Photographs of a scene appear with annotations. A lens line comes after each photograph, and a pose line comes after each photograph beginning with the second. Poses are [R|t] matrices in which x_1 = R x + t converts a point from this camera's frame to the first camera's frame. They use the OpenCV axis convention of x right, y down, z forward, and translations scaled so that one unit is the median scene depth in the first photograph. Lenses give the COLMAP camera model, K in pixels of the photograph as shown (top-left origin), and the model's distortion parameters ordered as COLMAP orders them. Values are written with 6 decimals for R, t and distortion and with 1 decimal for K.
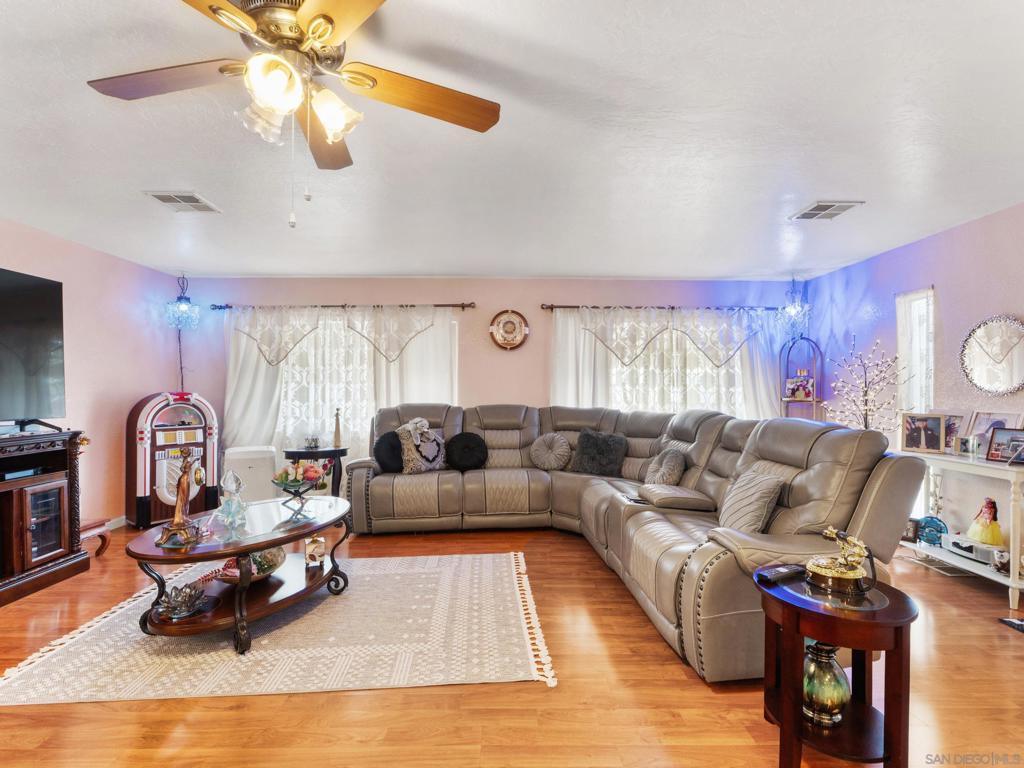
lens RADIAL K [[485.3, 0, 508.5], [0, 485.3, 388.0], [0, 0, 1]] dist [-0.014009, 0.000154]
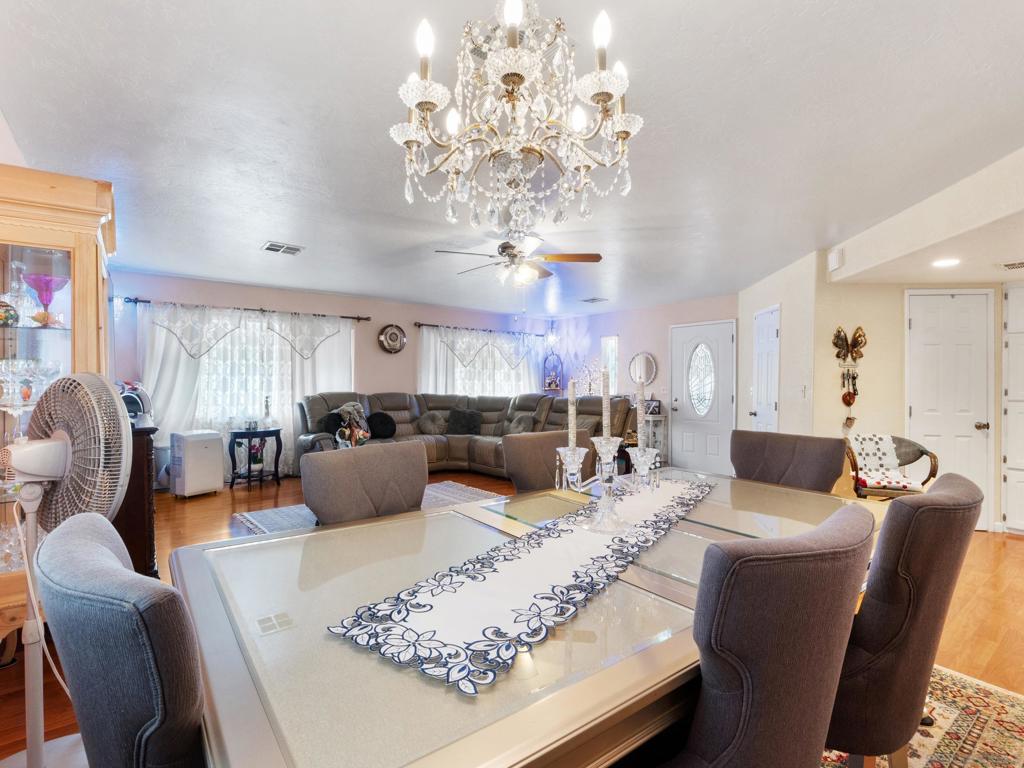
lens RADIAL K [[485.3, 0, 510.9], [0, 485.3, 386.4], [0, 0, 1]] dist [-0.014009, 0.000154]
pose [[0.800715, 0.002073, 0.599041, -0.566821], [-0.007118, 0.999956, 0.006053, 0.005446], [-0.599003, -0.009111, 0.800695, -0.317652]]
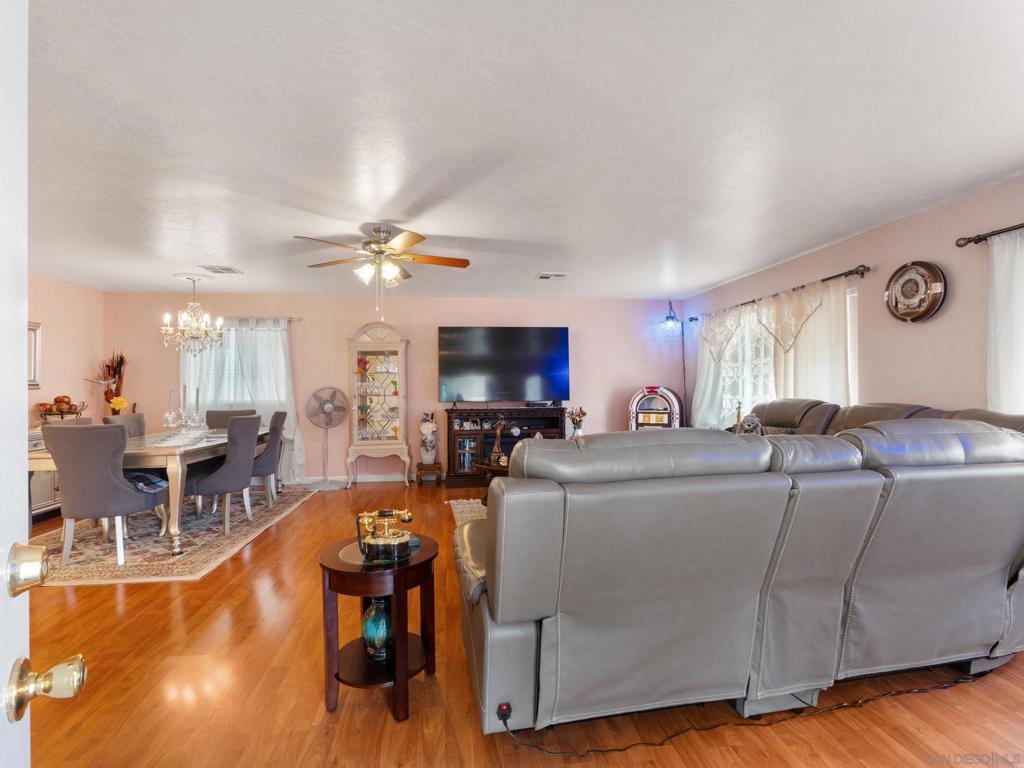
lens RADIAL K [[485.3, 0, 513.7], [0, 485.3, 385.7], [0, 0, 1]] dist [-0.014009, 0.000154]
pose [[0.115523, -0.004030, -0.993297, 0.599194], [0.007134, 0.999969, -0.003227, 0.006907], [0.993279, -0.006713, 0.115548, 0.386649]]
